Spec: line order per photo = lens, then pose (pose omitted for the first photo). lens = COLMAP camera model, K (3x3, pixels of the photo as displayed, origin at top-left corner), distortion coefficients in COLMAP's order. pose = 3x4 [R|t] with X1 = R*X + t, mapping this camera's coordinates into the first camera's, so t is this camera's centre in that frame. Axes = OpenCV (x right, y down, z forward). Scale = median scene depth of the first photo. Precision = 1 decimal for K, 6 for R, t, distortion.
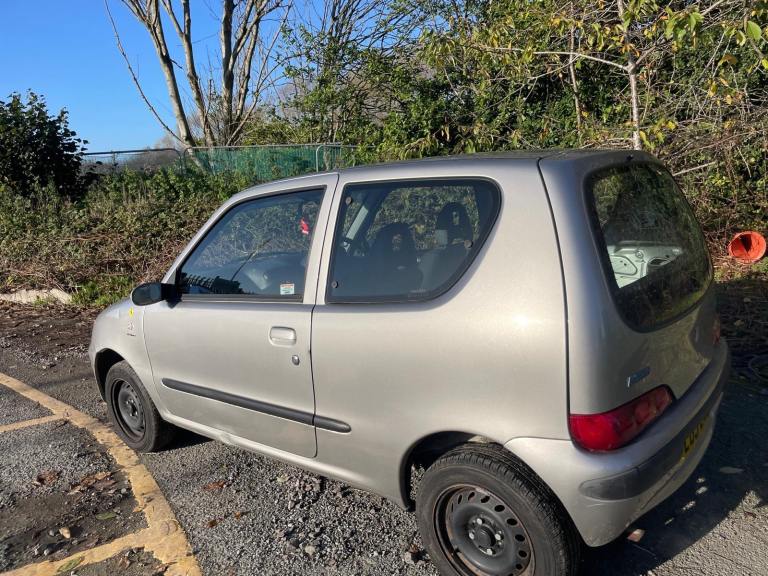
lens RADIAL K [[625.2, 0, 382.7], [0, 625.2, 292.8], [0, 0, 1]] dist [0.076844, -0.103939]
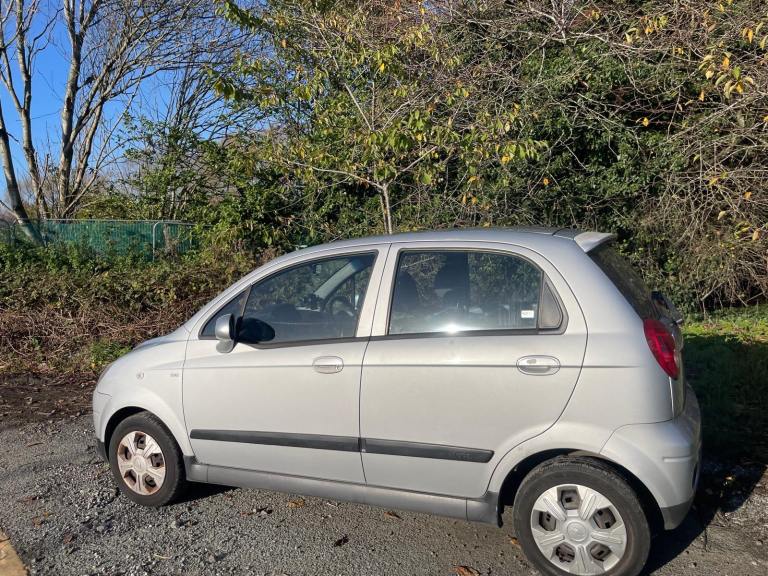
lens RADIAL K [[625.2, 0, 383.9], [0, 625.2, 276.3], [0, 0, 1]] dist [0.076844, -0.103939]
pose [[0.972260, 0.027610, 0.232265, 0.029880], [0.006559, 0.989400, -0.145071, 0.013908], [-0.233809, 0.142570, 0.961773, -0.110034]]
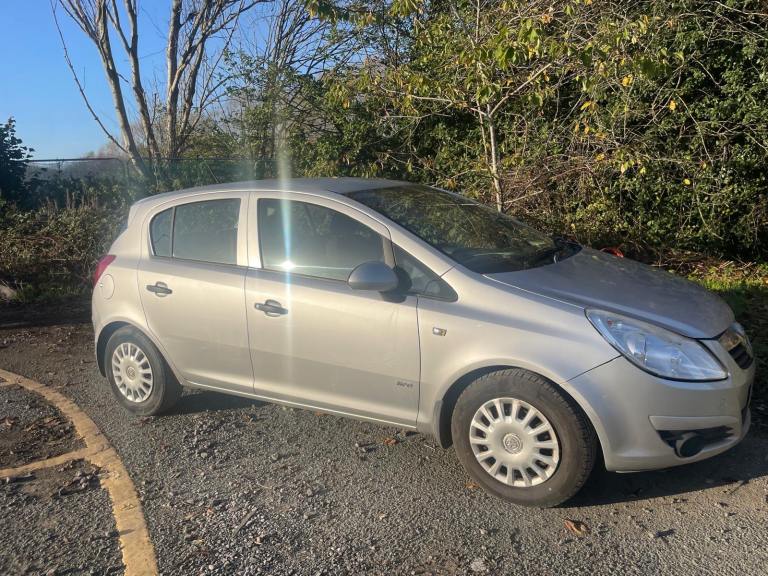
lens RADIAL K [[625.2, 0, 380.9], [0, 625.2, 294.4], [0, 0, 1]] dist [0.076844, -0.103939]
pose [[0.996708, 0.019684, 0.078654, 0.031841], [-0.018102, 0.999620, -0.020781, 0.013798], [-0.079033, 0.019288, 0.996685, -0.090979]]
